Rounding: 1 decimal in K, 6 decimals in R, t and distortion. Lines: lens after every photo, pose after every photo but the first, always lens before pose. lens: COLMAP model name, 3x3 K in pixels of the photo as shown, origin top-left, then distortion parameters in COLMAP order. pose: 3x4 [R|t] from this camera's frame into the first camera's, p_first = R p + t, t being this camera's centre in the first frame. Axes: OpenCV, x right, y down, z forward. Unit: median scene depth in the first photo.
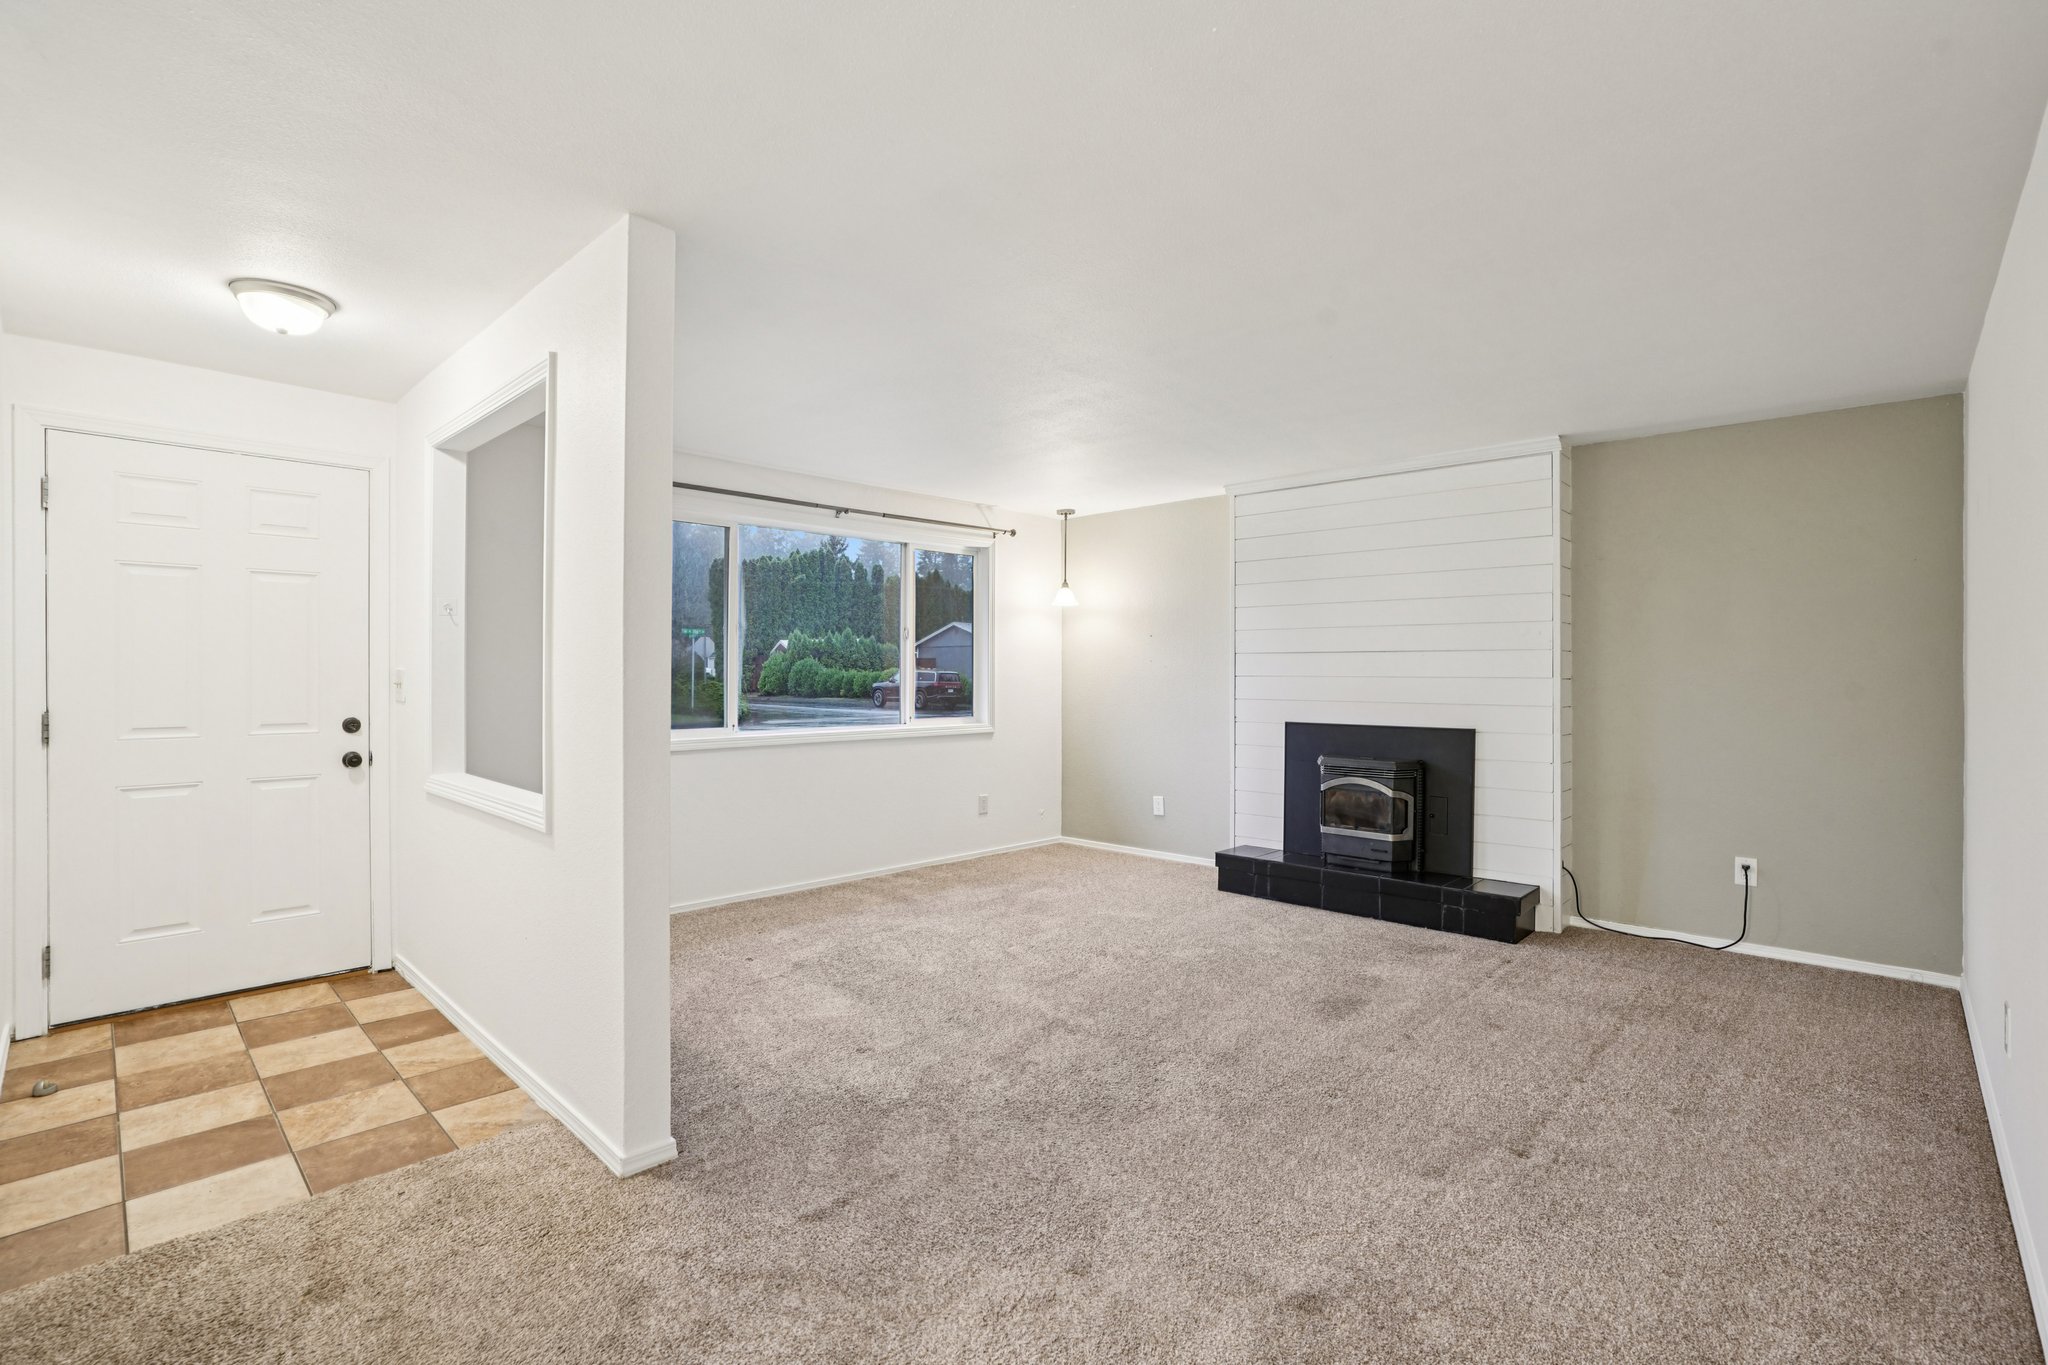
lens RADIAL K [[939.0, 0, 1023.9], [0, 939.0, 685.3], [0, 0, 1]] dist [-0.056141, 0.024333]
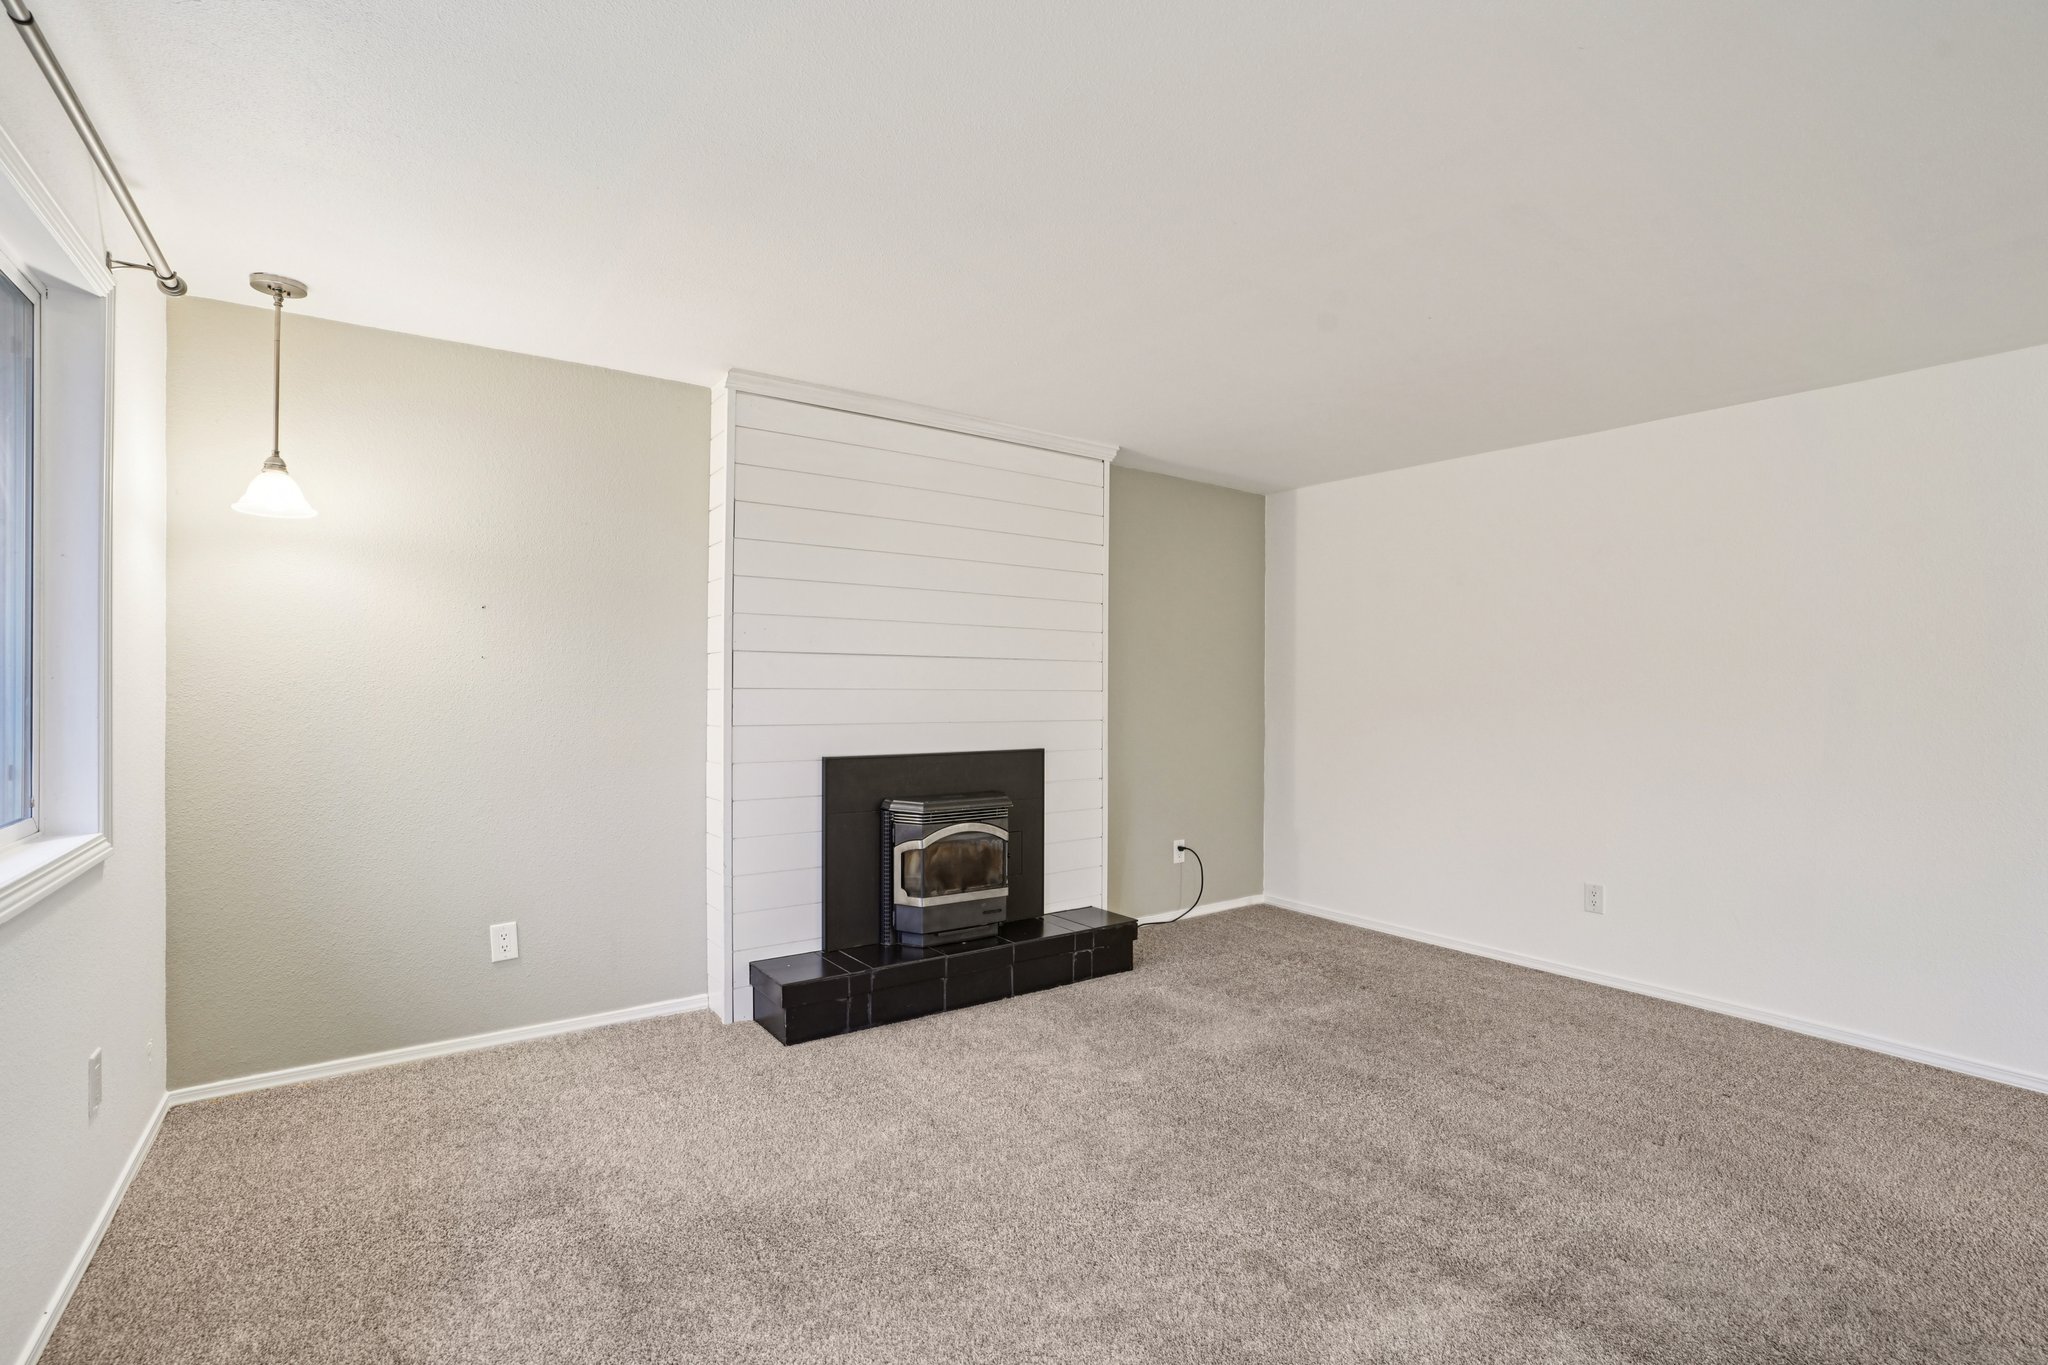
lens RADIAL K [[939.0, 0, 1023.9], [0, 939.0, 685.3], [0, 0, 1]] dist [-0.056141, 0.024333]
pose [[0.176472, -0.002182, 0.984303, -0.392740], [0.000588, 0.999998, 0.002111, -0.015491], [-0.984305, 0.000206, 0.176473, 0.829432]]
